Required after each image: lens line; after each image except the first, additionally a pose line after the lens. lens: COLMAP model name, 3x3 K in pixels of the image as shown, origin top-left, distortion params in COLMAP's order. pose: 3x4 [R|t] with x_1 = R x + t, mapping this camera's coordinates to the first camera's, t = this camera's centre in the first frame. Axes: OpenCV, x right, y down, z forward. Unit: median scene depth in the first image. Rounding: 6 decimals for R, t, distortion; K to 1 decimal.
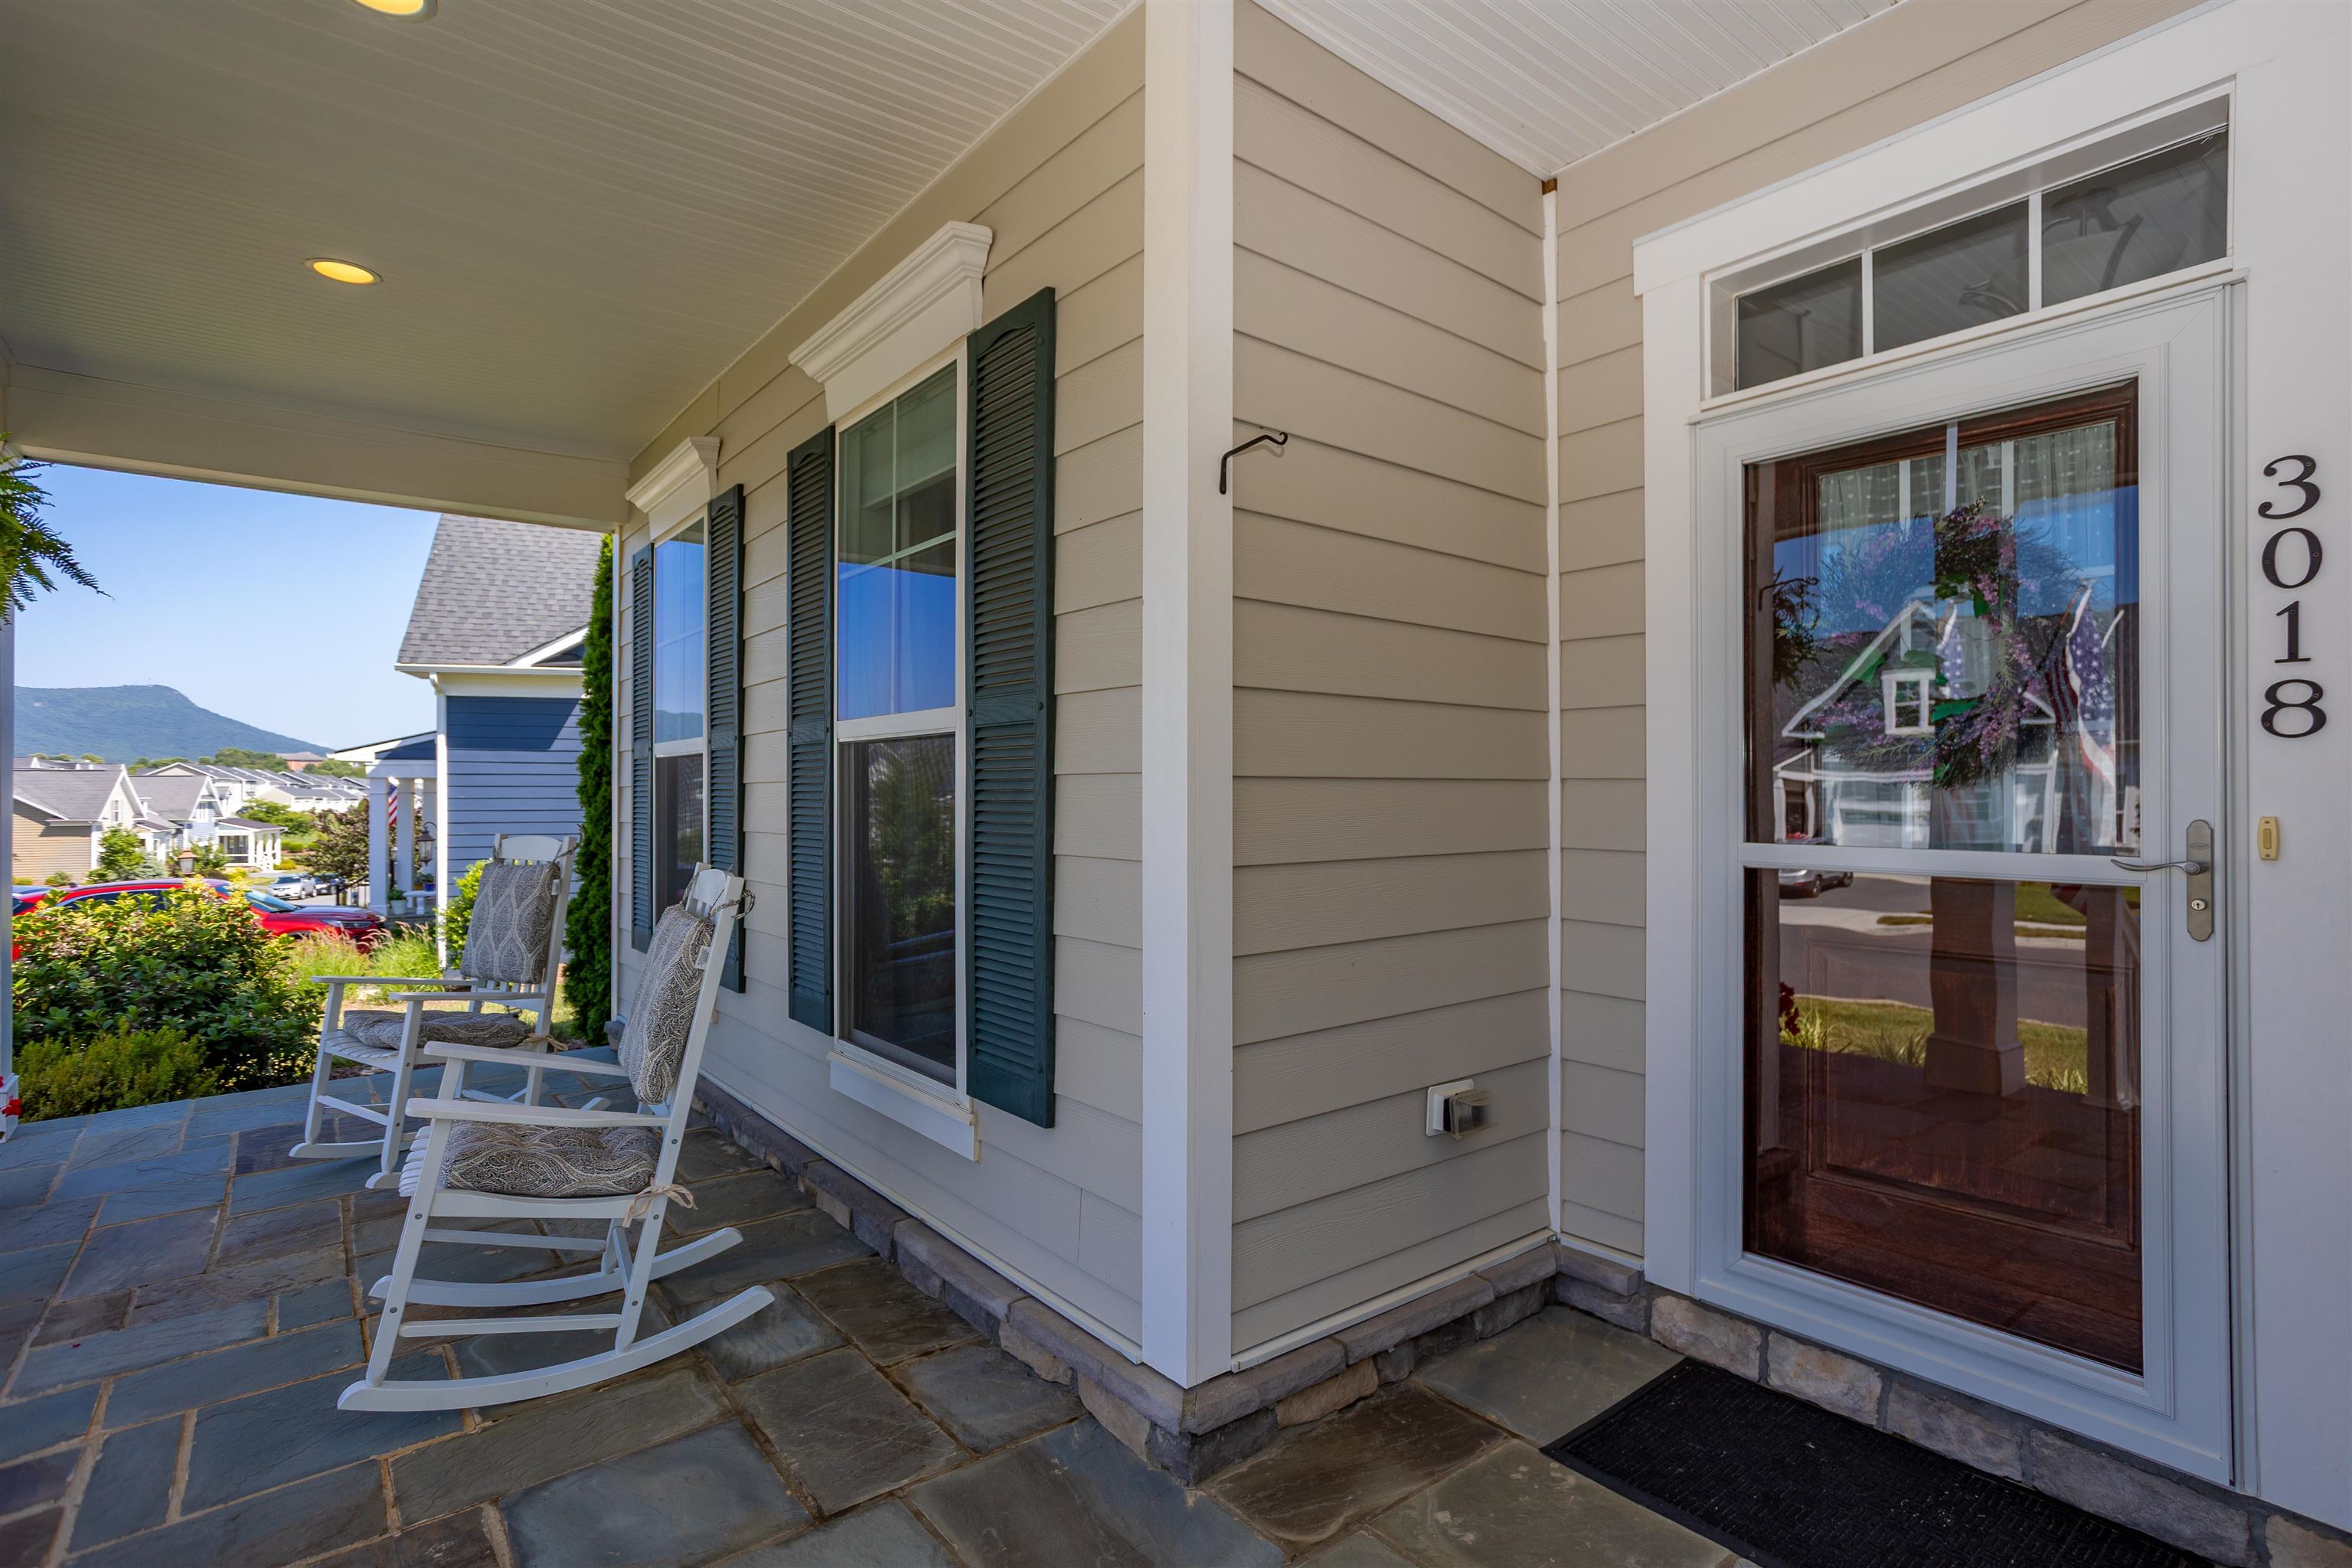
lens RADIAL K [[1141.4, 0, 1184.8], [0, 1141.4, 782.9], [0, 0, 1]] dist [-0.018998, 0.013008]
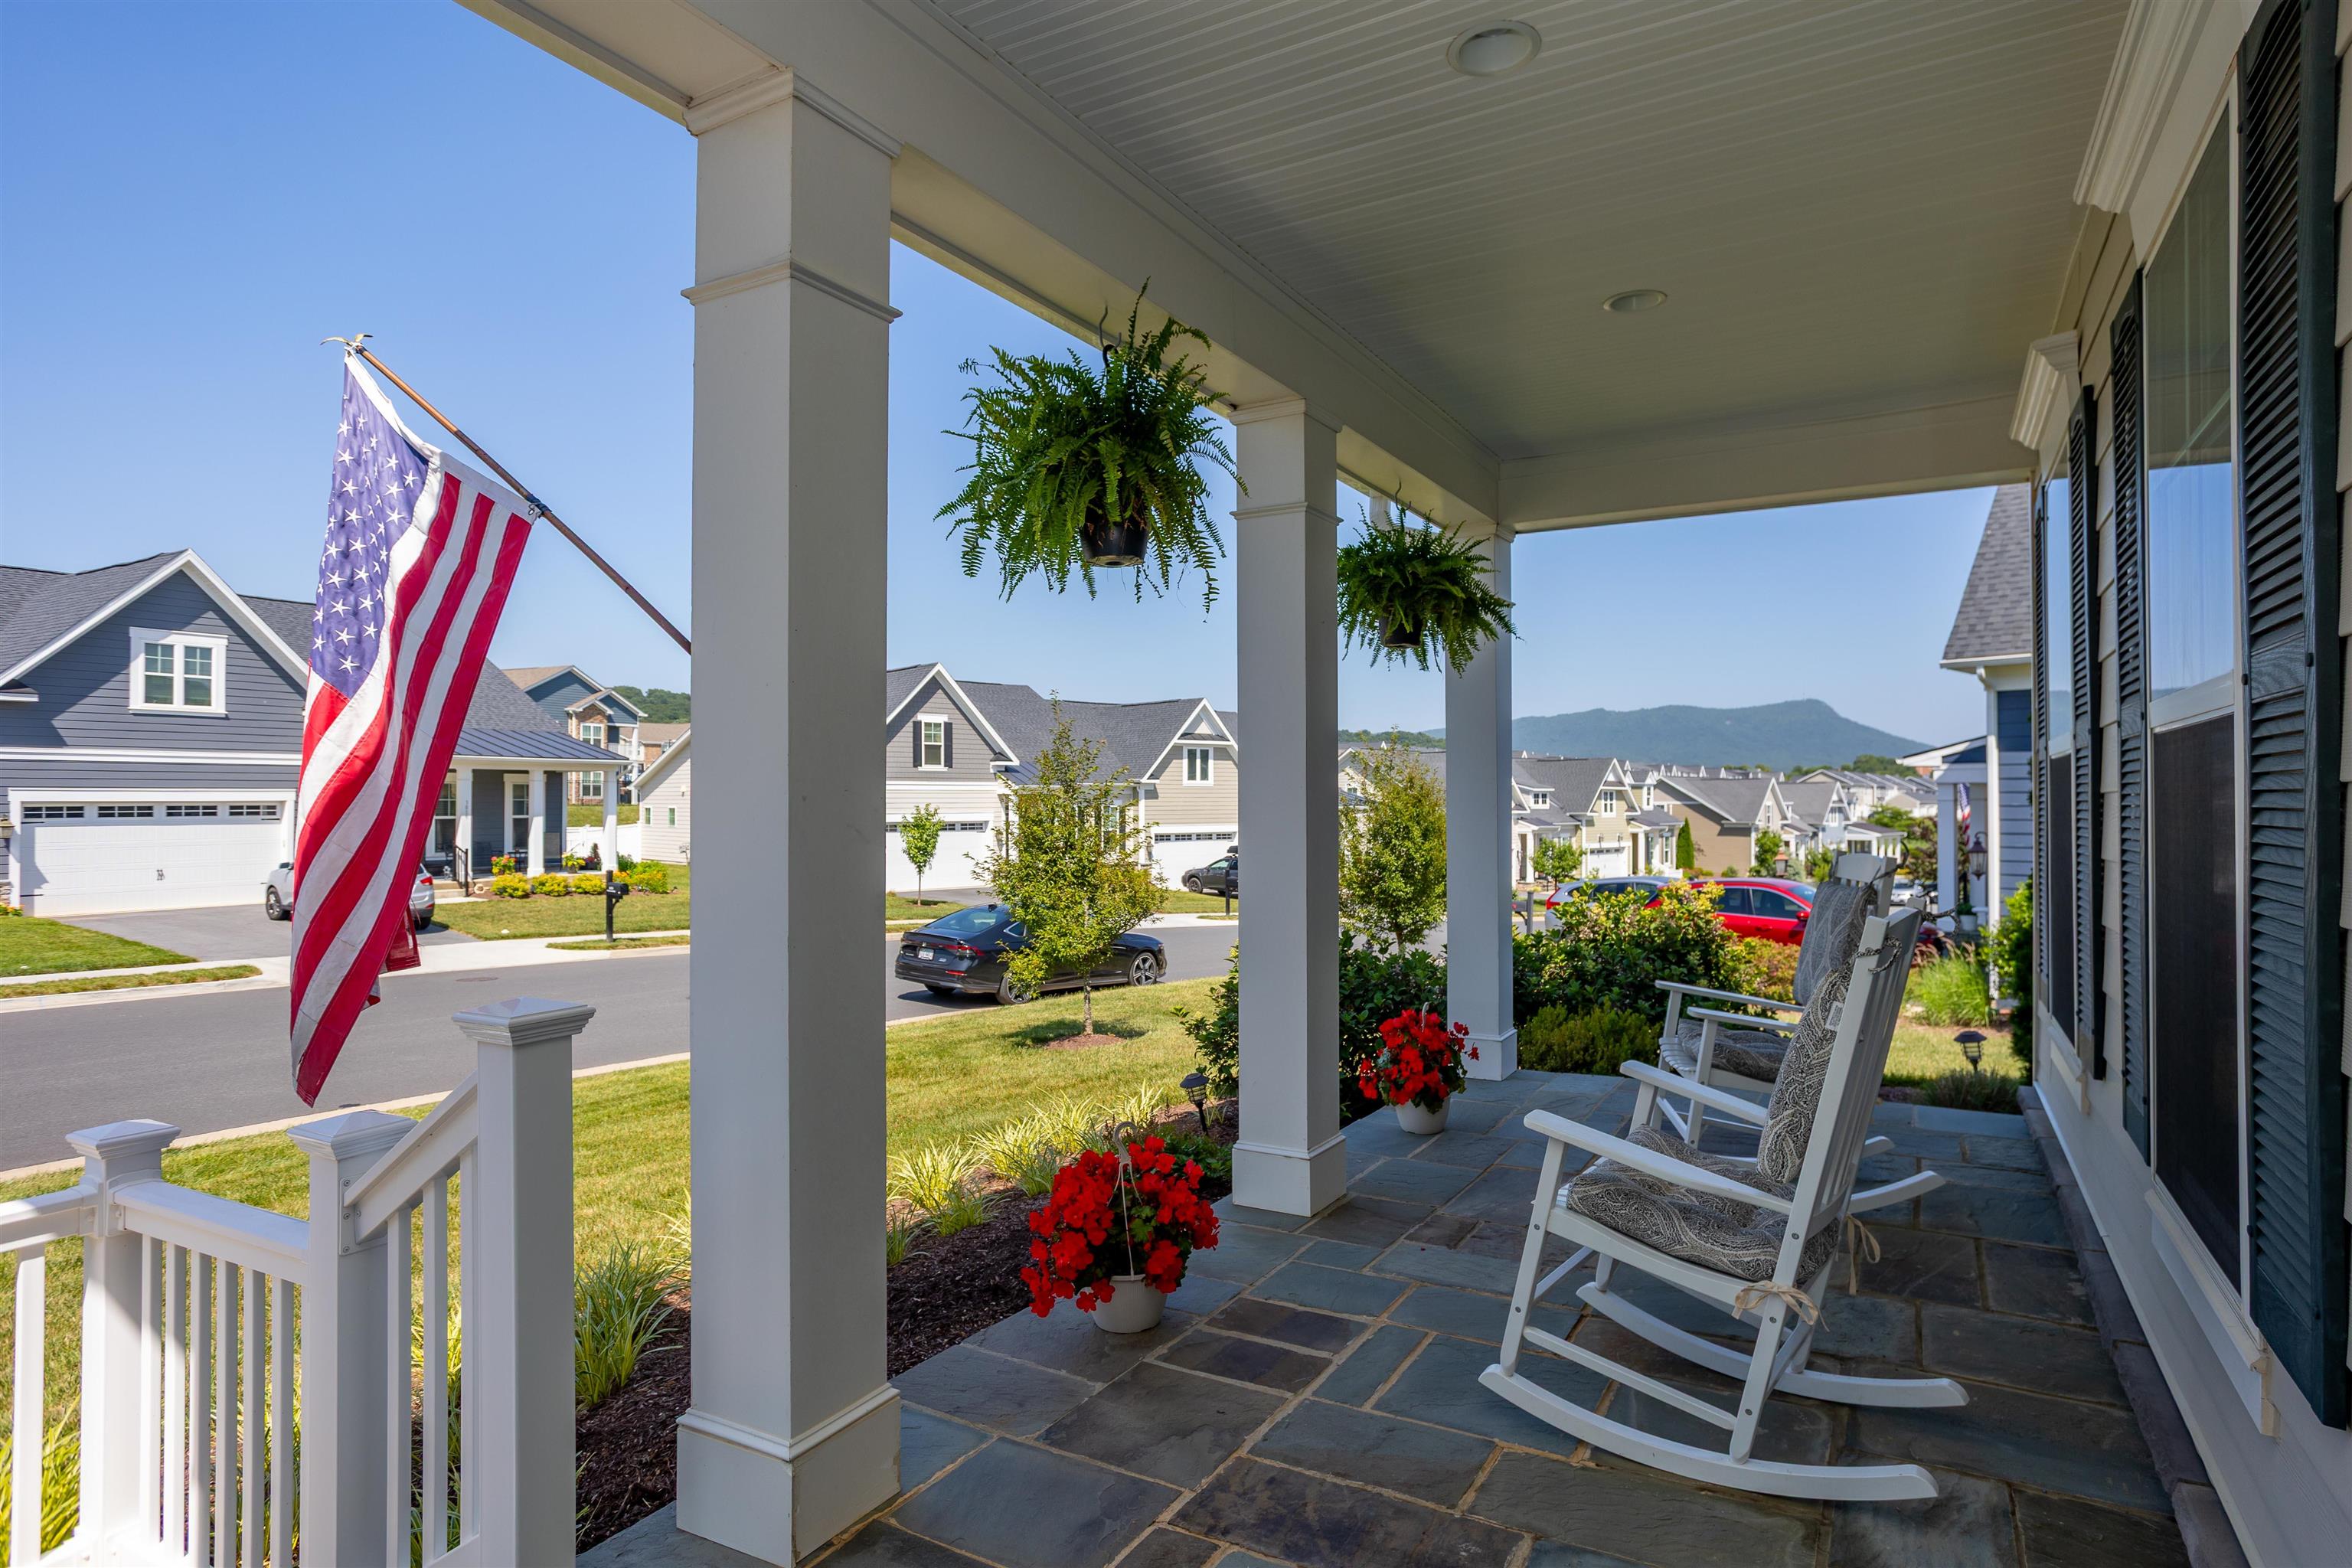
lens RADIAL K [[1265.7, 0, 1190.8], [0, 1265.7, 789.9], [0, 0, 1]] dist [-0.001153, 0.002756]
pose [[0.378449, -0.008612, -0.925582, 0.222519], [0.010844, 0.999929, -0.004870, -0.006613], [0.925559, -0.008194, 0.378516, 0.240931]]
